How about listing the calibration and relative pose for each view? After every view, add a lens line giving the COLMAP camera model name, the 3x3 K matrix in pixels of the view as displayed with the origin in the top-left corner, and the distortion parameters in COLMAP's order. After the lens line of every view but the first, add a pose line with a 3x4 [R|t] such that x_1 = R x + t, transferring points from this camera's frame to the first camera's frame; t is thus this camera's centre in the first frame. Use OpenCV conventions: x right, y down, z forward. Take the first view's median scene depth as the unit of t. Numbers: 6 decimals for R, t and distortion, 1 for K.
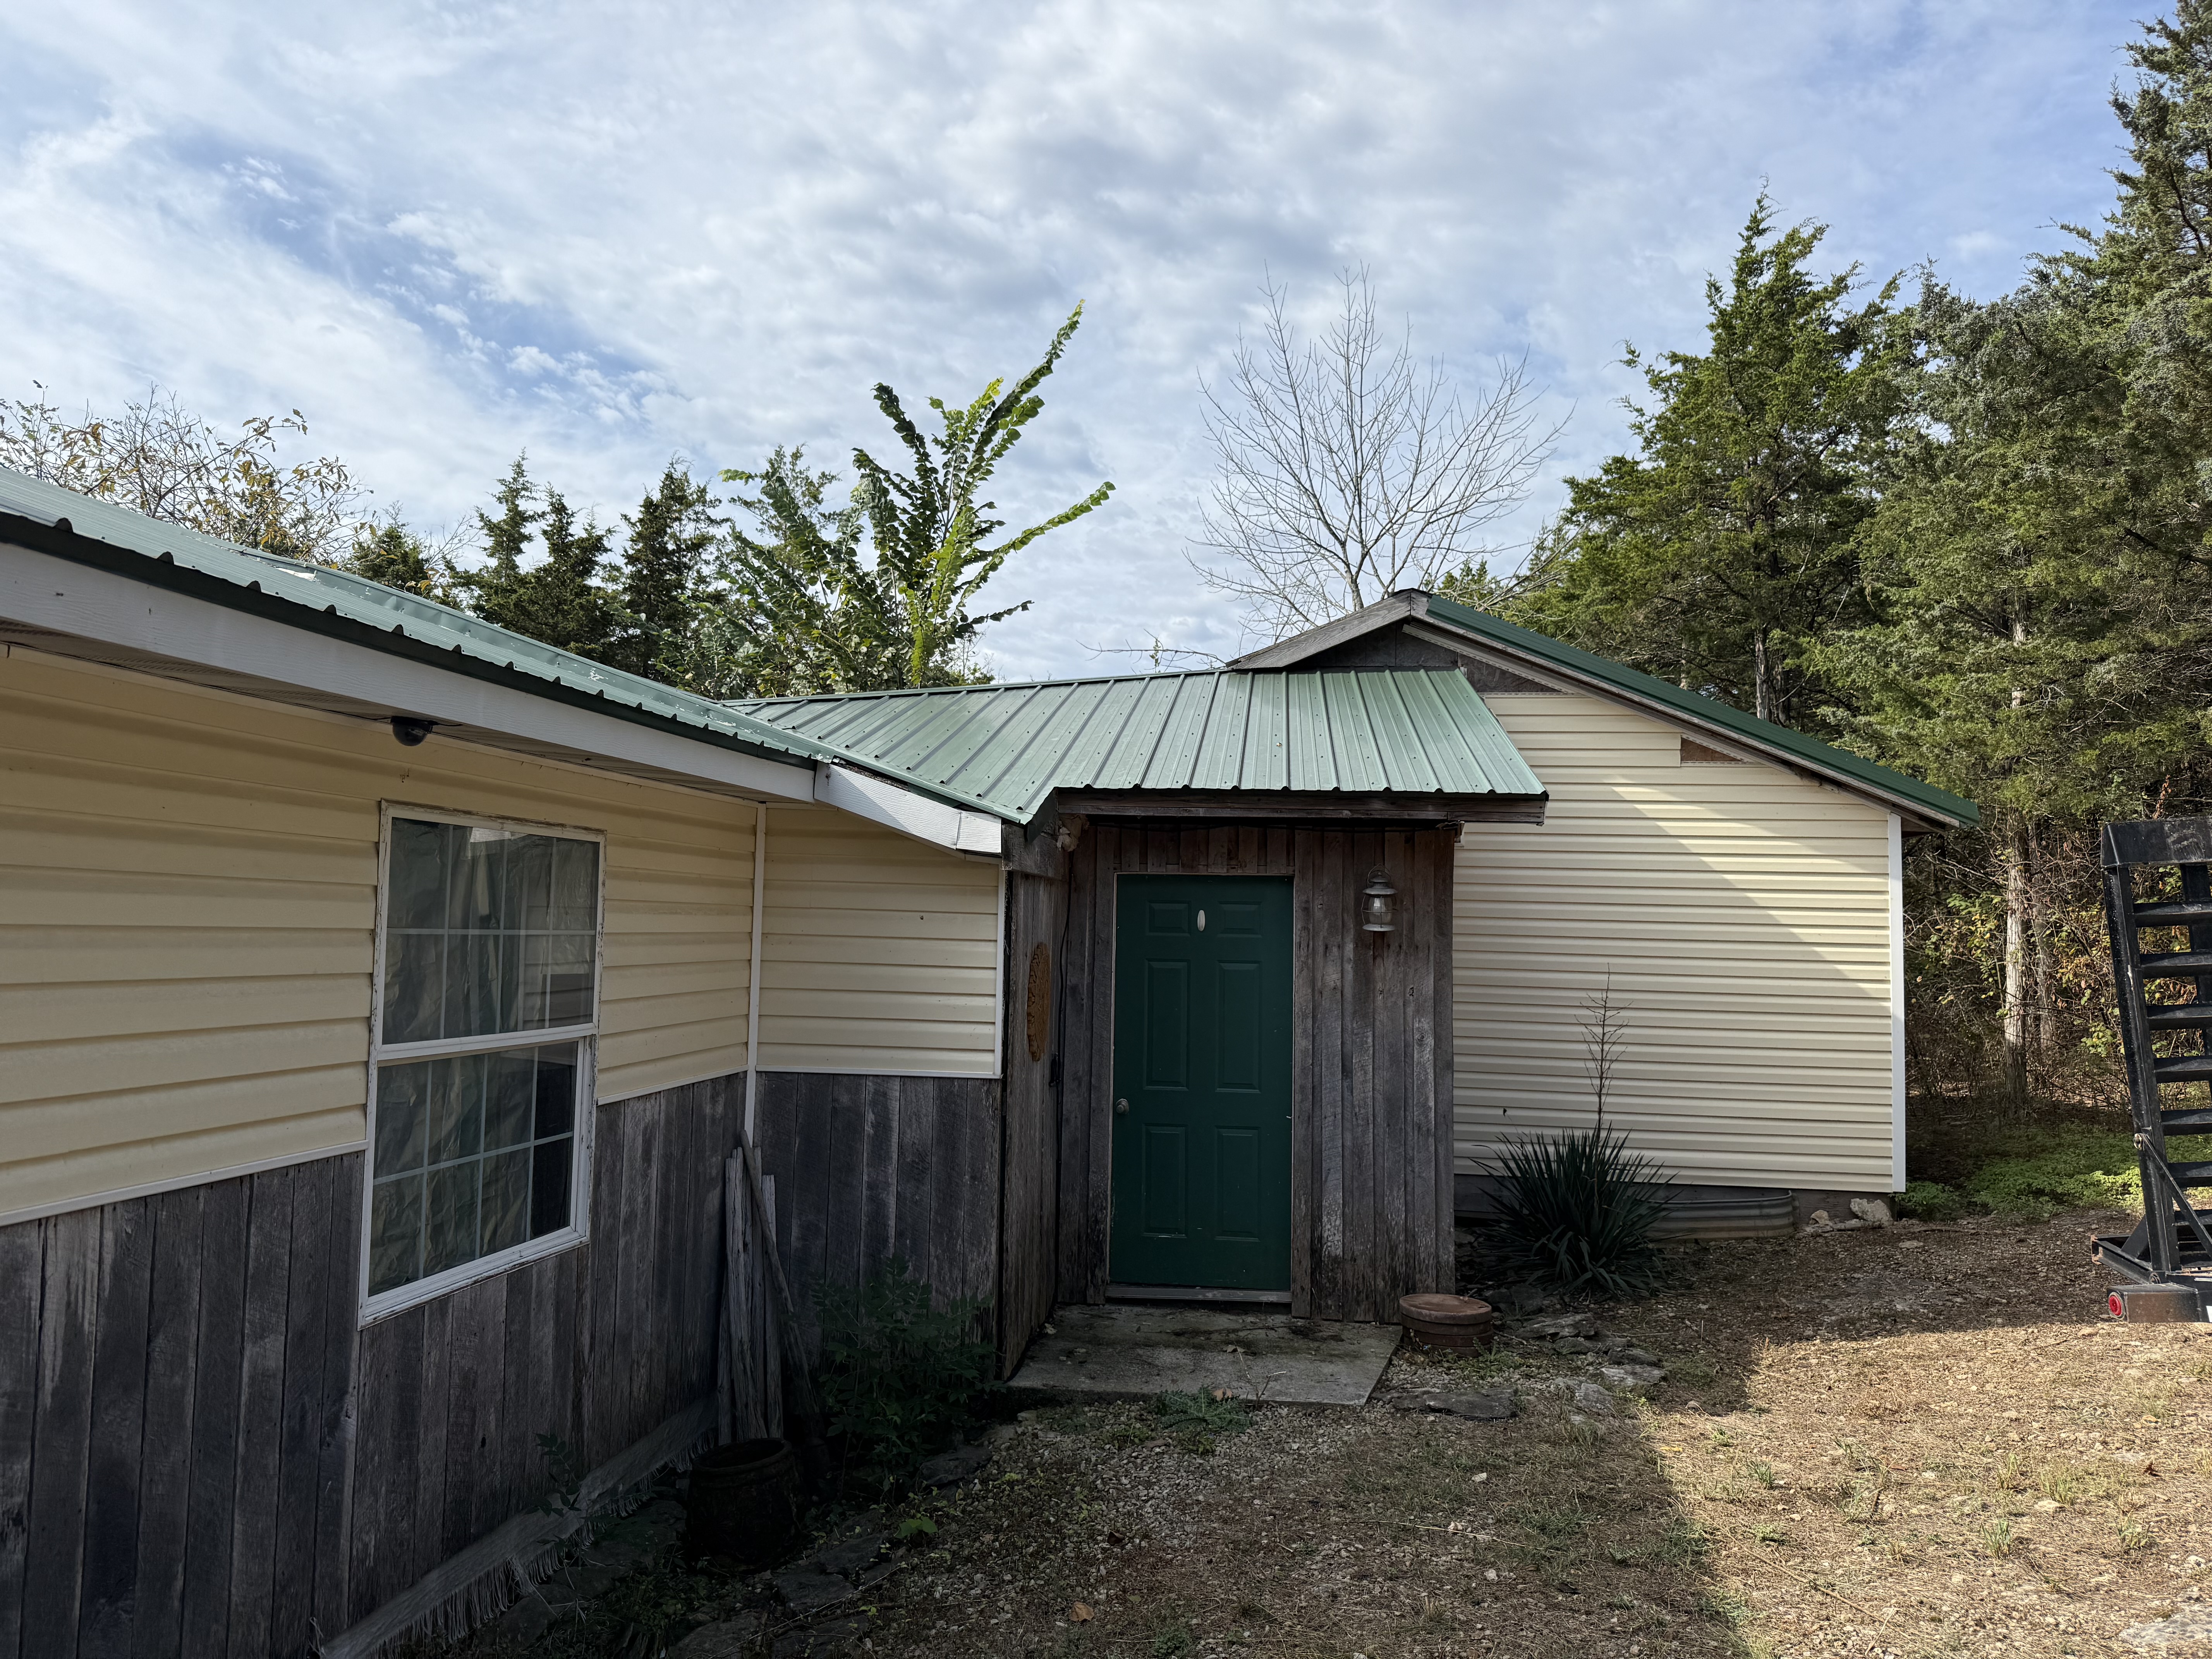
lens RADIAL K [[1558.4, 0, 1107.4], [0, 1558.4, 822.1], [0, 0, 1]] dist [0.013707, -0.001267]
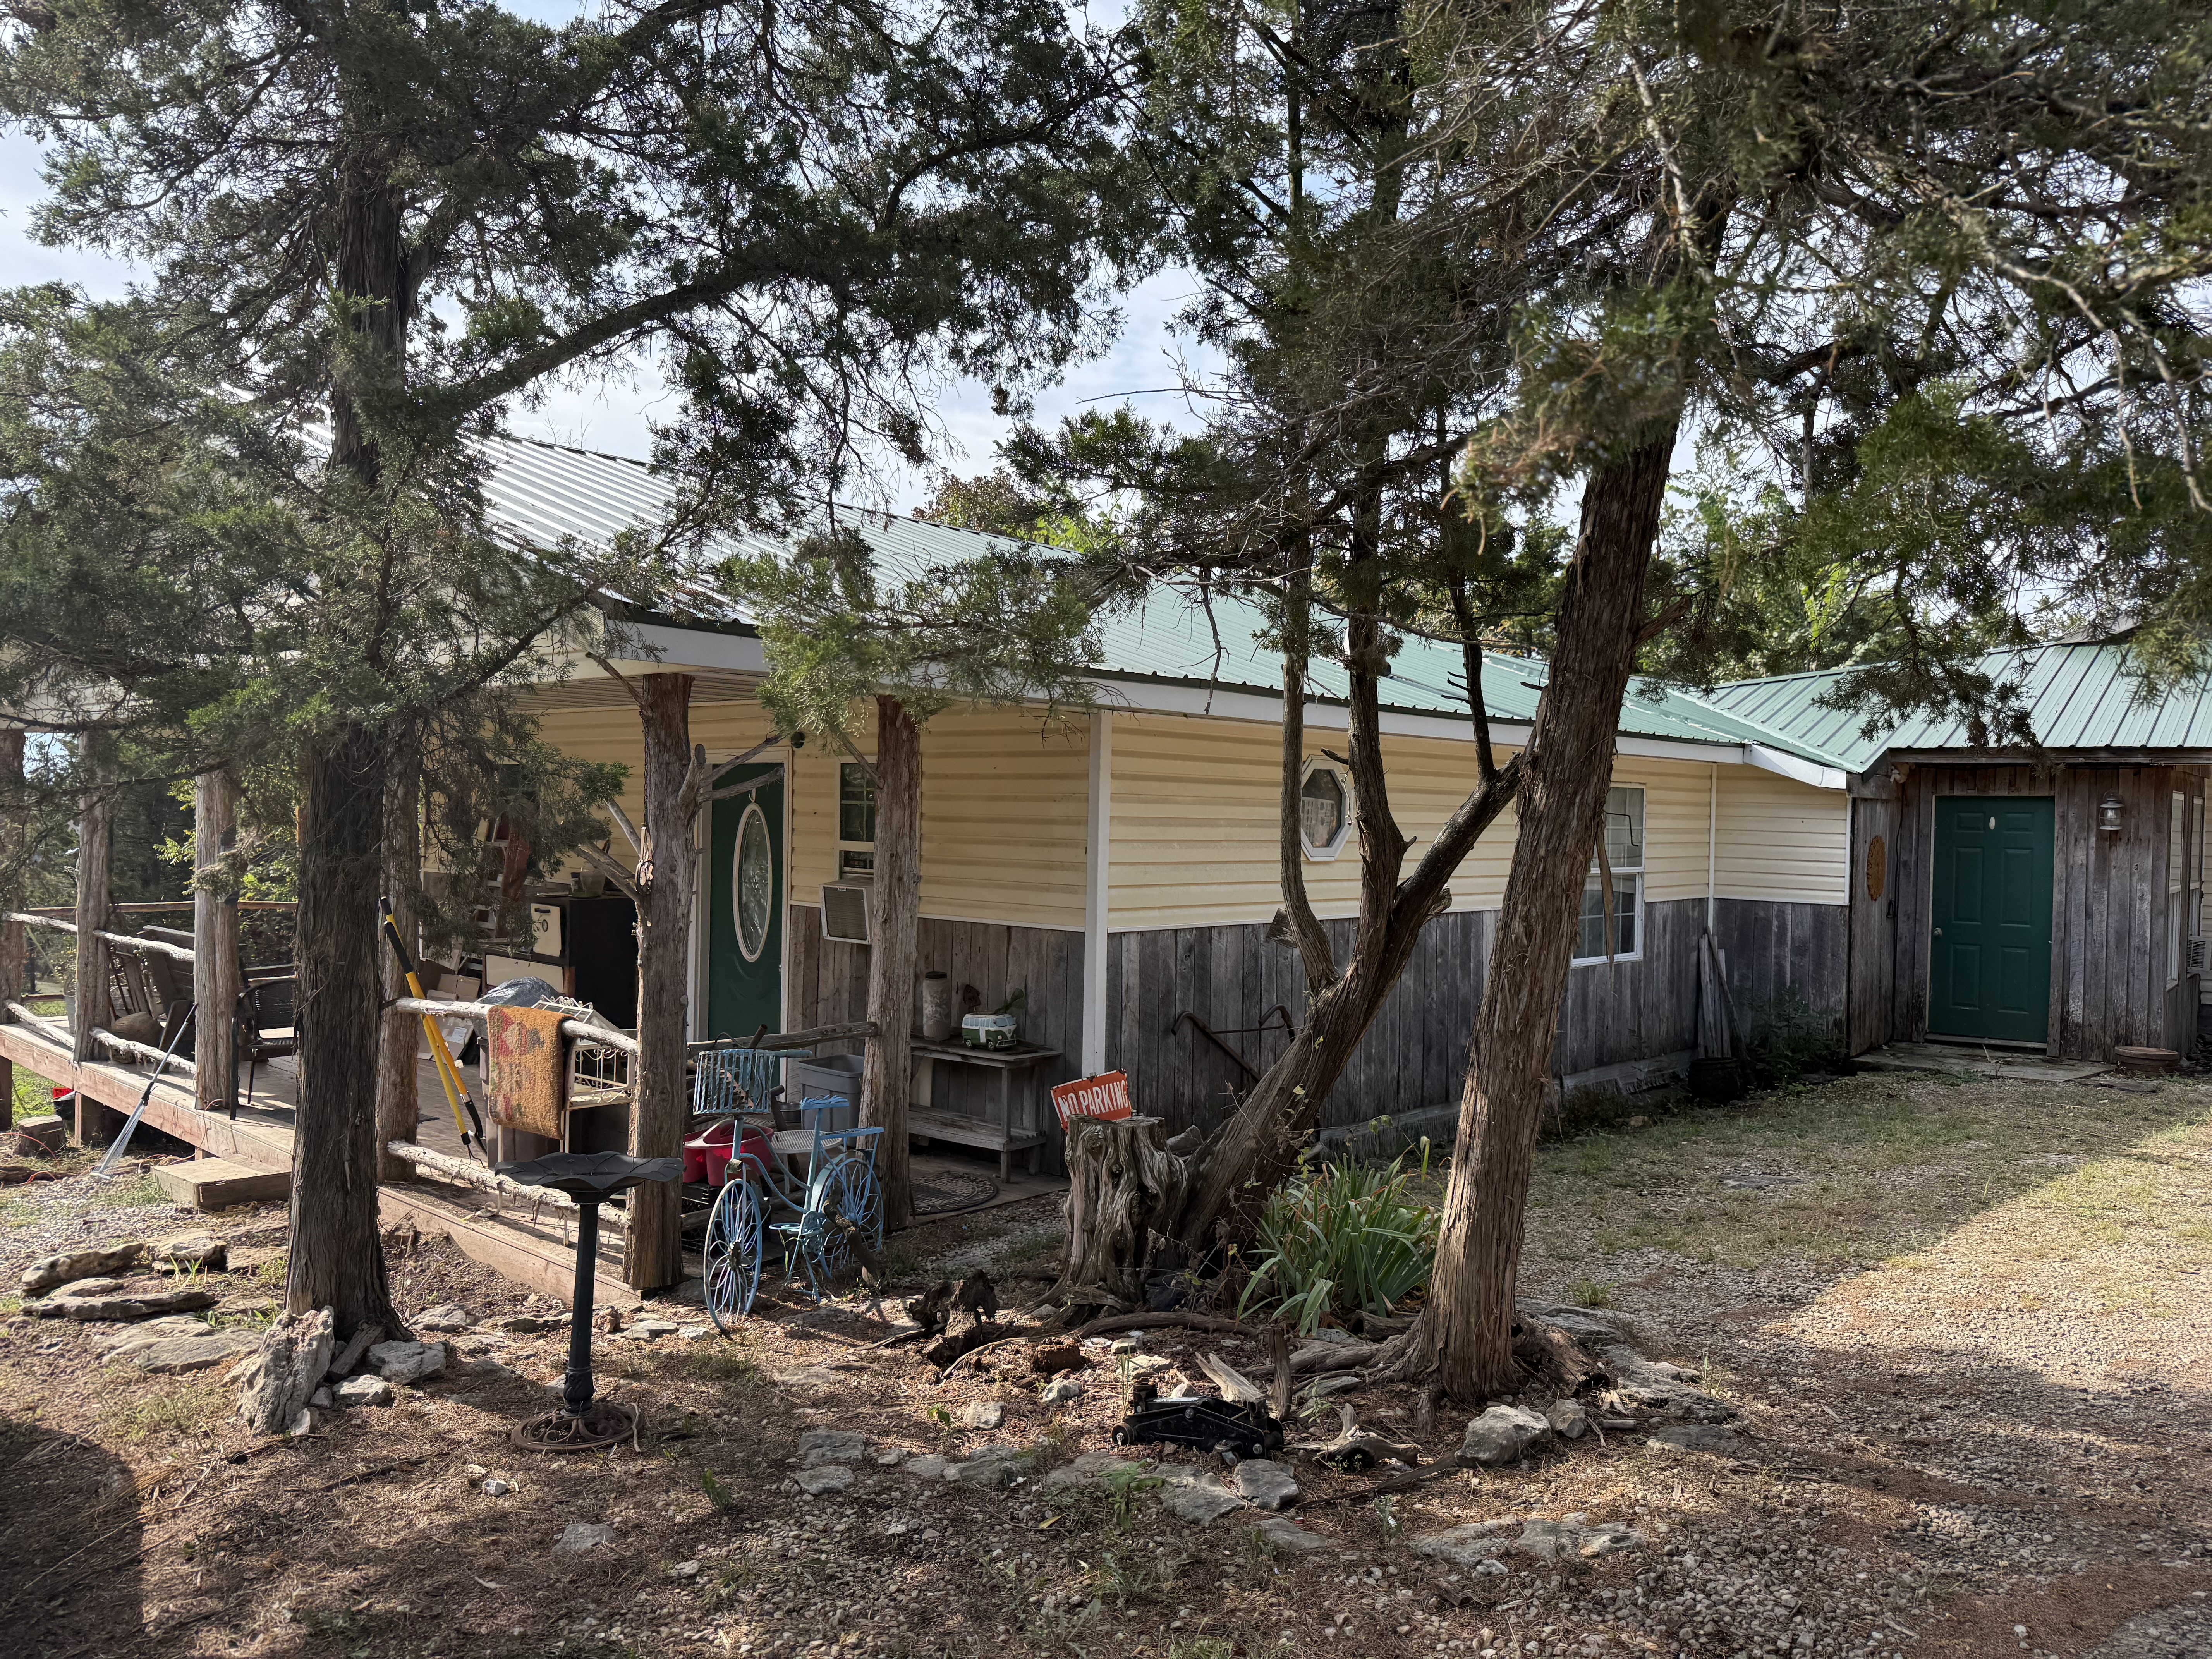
lens RADIAL K [[1558.4, 0, 1101.0], [0, 1558.4, 817.8], [0, 0, 1]] dist [0.013707, -0.001267]
pose [[0.840450, -0.001158, -0.541888, 0.201585], [0.031112, 0.998451, 0.046120, -0.060452], [0.540995, -0.055621, 0.839184, -1.109841]]
